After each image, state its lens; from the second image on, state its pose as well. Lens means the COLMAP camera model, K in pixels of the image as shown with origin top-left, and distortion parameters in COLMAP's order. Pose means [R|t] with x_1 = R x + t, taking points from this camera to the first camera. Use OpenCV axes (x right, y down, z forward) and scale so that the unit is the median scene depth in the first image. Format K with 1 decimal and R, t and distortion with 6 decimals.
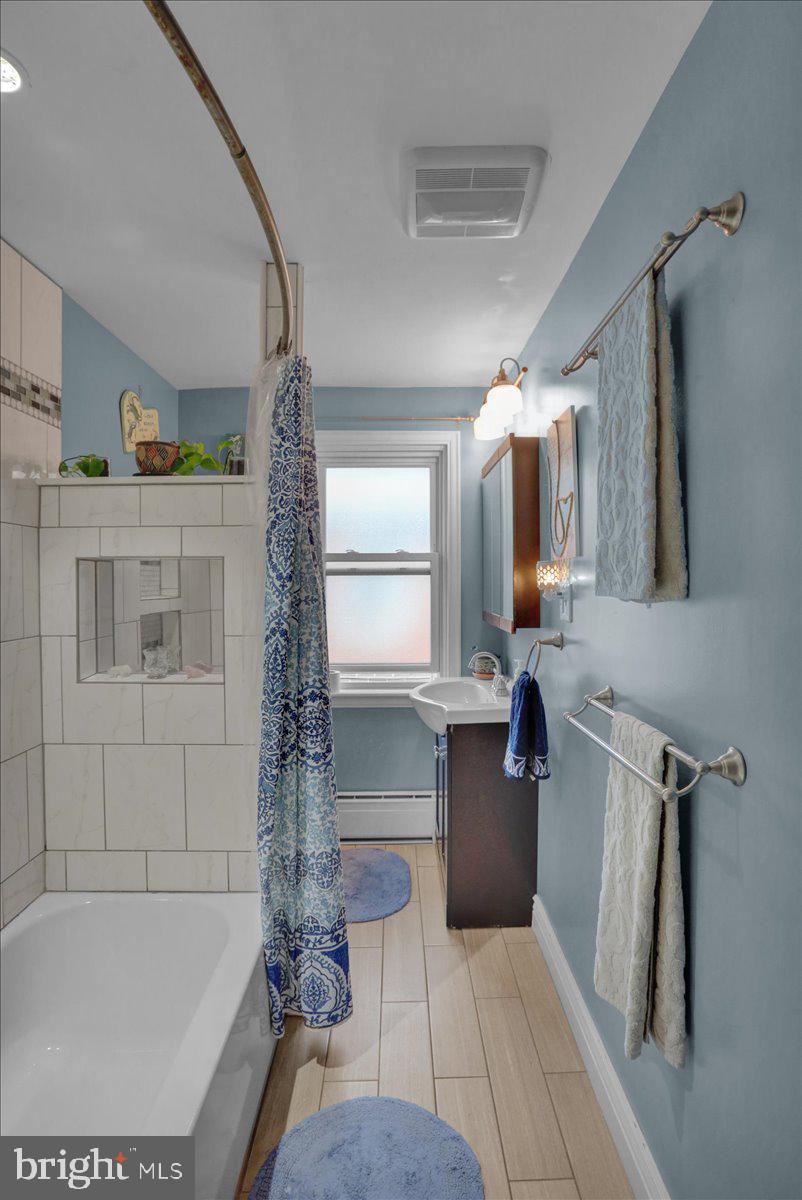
lens RADIAL K [[617.0, 0, 365.7], [0, 617.0, 579.8], [0, 0, 1]] dist [-0.074777, 0.035970]
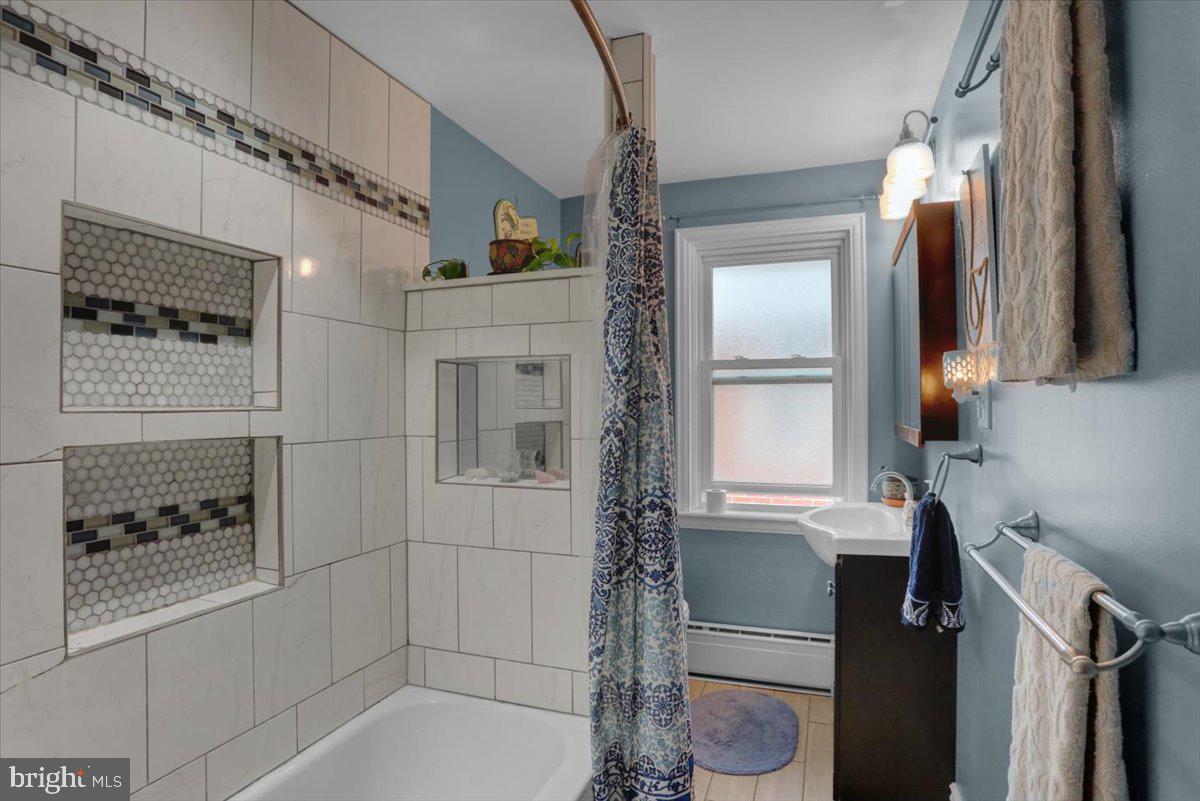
lens RADIAL K [[617.0, 0, 600.0], [0, 617.0, 400.5], [0, 0, 1]] dist [-0.074777, 0.035970]
pose [[0.940244, -0.001391, -0.340498, 0.139896], [-0.005087, 0.999823, -0.018130, 0.052274], [0.340463, 0.018779, 0.940070, 0.133910]]
